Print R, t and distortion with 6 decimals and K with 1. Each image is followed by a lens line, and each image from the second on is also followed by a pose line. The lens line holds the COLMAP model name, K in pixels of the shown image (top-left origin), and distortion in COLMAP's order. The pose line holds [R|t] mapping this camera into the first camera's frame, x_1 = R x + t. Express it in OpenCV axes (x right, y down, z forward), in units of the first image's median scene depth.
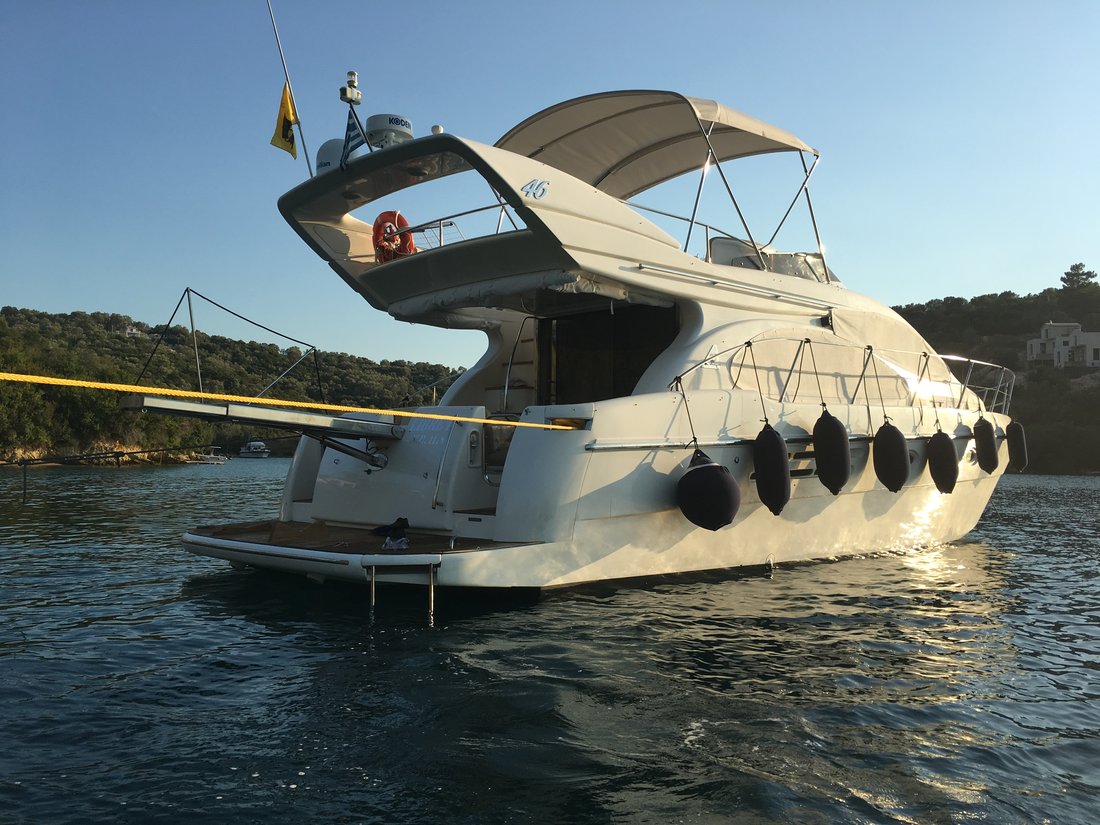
lens RADIAL K [[935.7, 0, 550.0], [0, 935.7, 412.5], [0, 0, 1]] dist [0.031137, -0.006705]
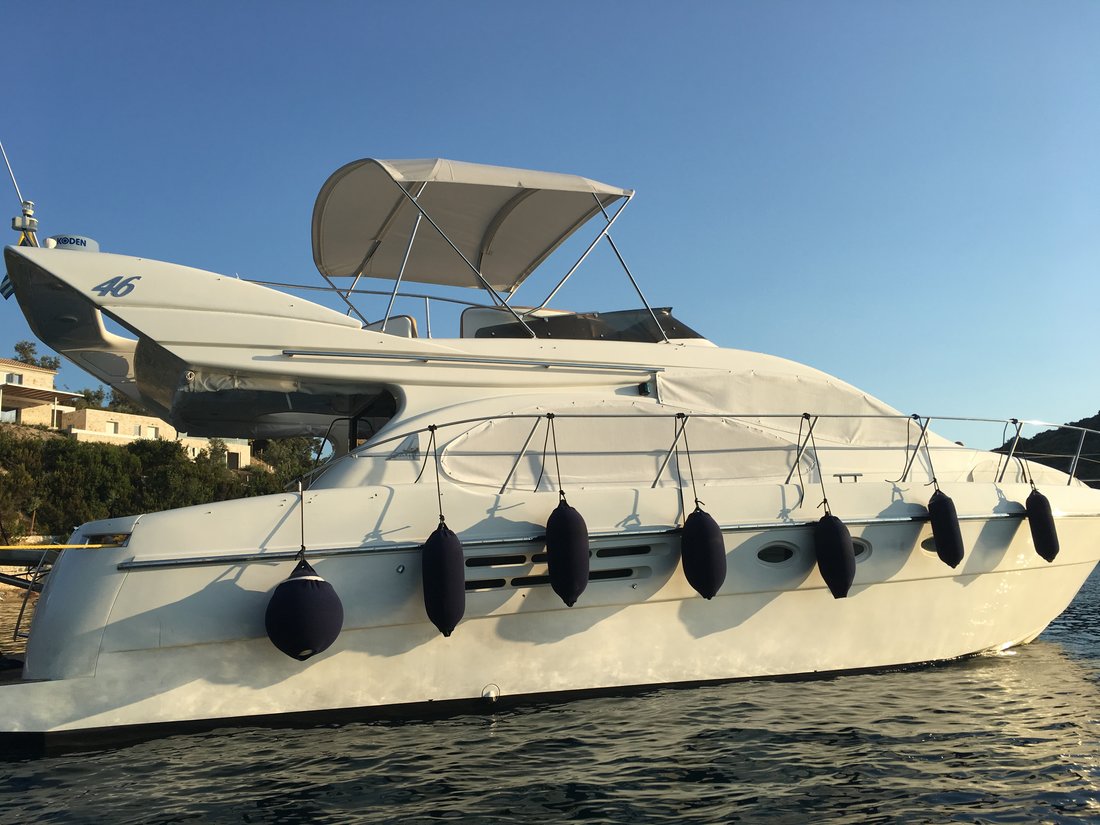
lens RADIAL K [[935.7, 0, 550.0], [0, 935.7, 412.5], [0, 0, 1]] dist [0.031137, -0.006705]
pose [[0.928700, -0.102611, -0.356352, 0.621346], [0.061642, 0.990302, -0.124508, 0.024524], [0.365671, 0.093664, 0.926019, 0.268134]]
